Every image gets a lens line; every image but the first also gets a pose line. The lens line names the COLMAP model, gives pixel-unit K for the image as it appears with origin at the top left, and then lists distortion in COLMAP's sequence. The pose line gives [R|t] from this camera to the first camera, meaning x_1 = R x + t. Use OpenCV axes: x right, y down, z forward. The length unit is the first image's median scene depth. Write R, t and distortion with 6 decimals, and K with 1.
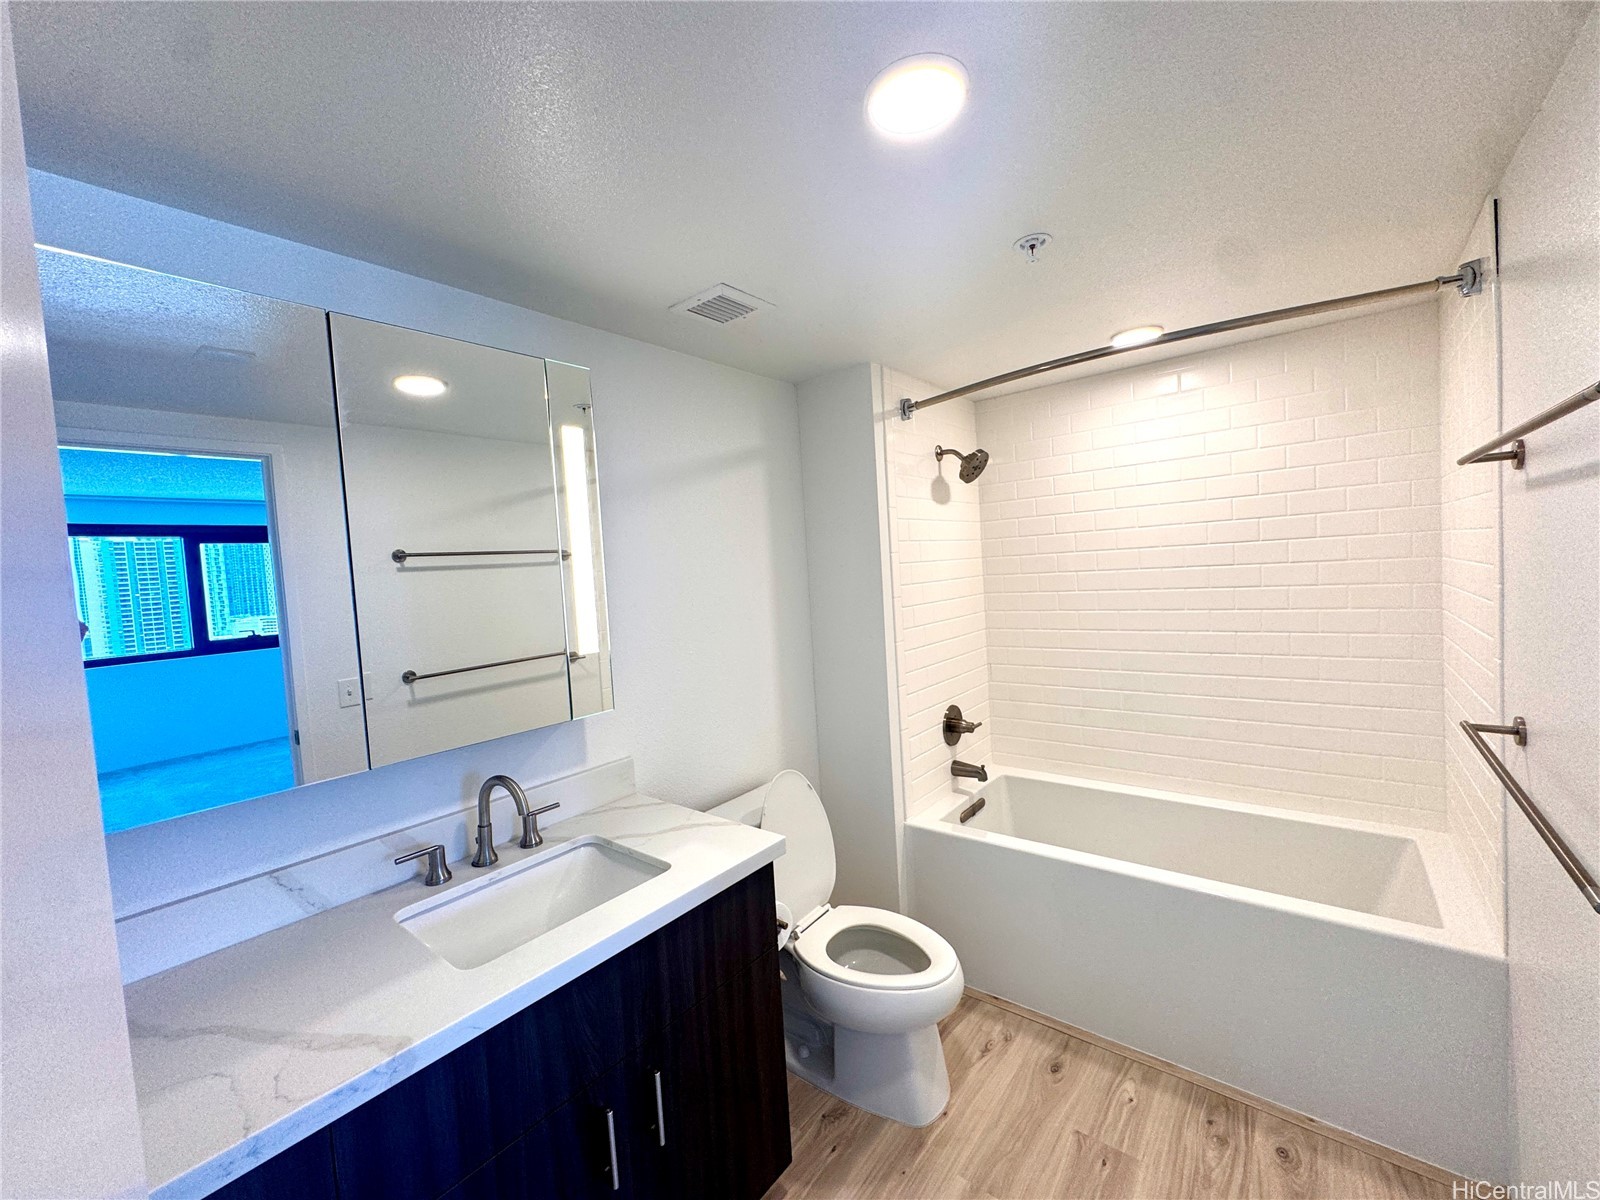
lens RADIAL K [[631.9, 0, 800.0], [0, 631.9, 600.0], [0, 0, 1]] dist [-0.024067, -0.000021]
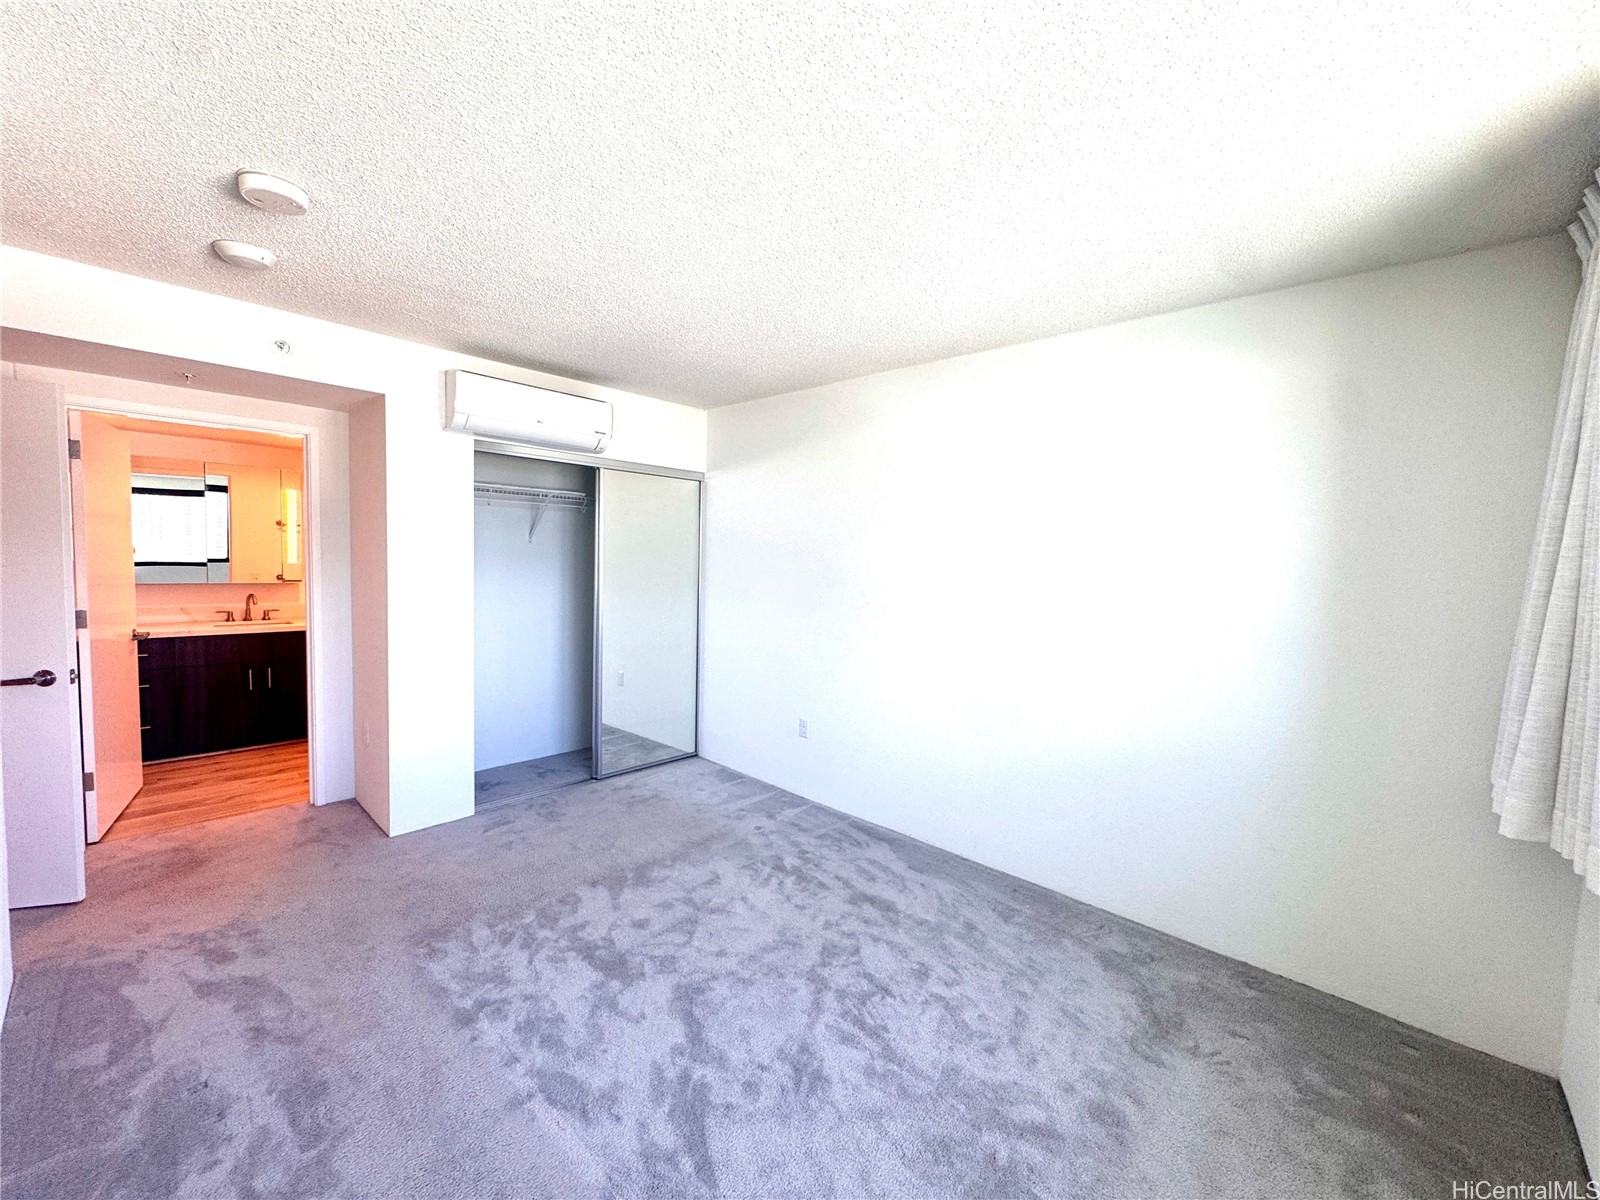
lens RADIAL K [[642.0, 0, 800.0], [0, 642.0, 600.0], [0, 0, 1]] dist [0.001346, 0.000056]
pose [[0.993289, 0.098254, -0.061017, 2.593281], [-0.097033, 0.995023, 0.022671, -0.058382], [0.062940, -0.016598, 0.997879, -2.214782]]
